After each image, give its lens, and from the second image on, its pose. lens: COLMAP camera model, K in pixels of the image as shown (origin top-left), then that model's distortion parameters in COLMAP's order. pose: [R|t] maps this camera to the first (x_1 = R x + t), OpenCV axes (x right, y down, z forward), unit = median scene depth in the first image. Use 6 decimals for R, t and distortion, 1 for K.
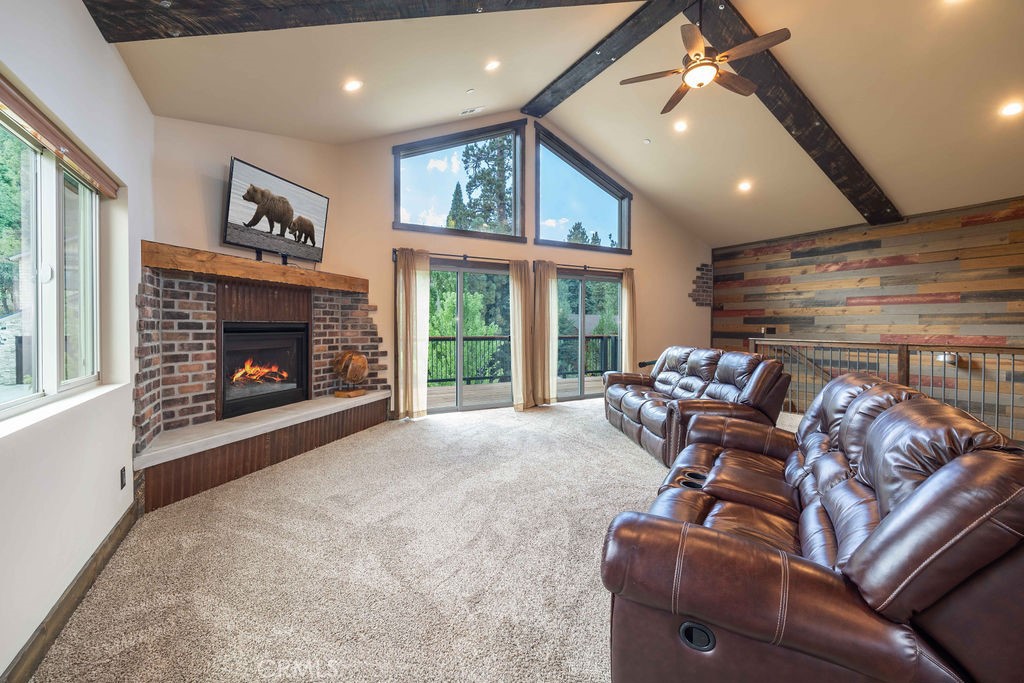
lens RADIAL K [[432.1, 0, 511.1], [0, 432.1, 333.2], [0, 0, 1]] dist [0.001143, 0.000069]
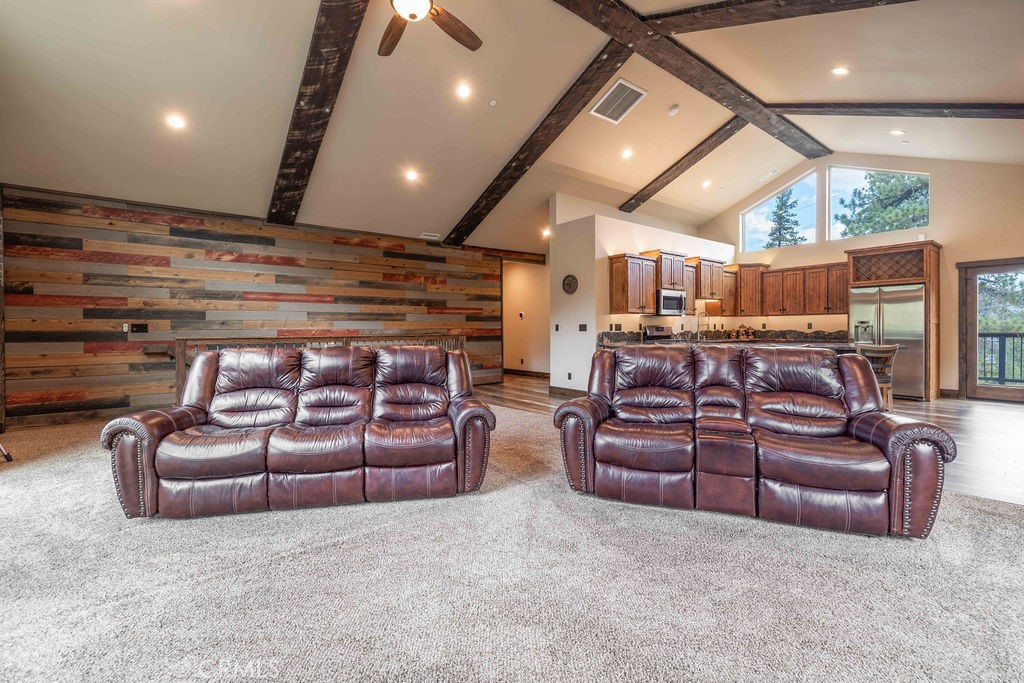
lens RADIAL K [[432.1, 0, 510.8], [0, 432.1, 334.3], [0, 0, 1]] dist [0.001143, 0.000069]
pose [[-0.139630, -0.016947, 0.990059, -0.238082], [0.021637, 0.999563, 0.020161, 0.004143], [-0.989967, 0.024237, -0.139202, 0.562614]]
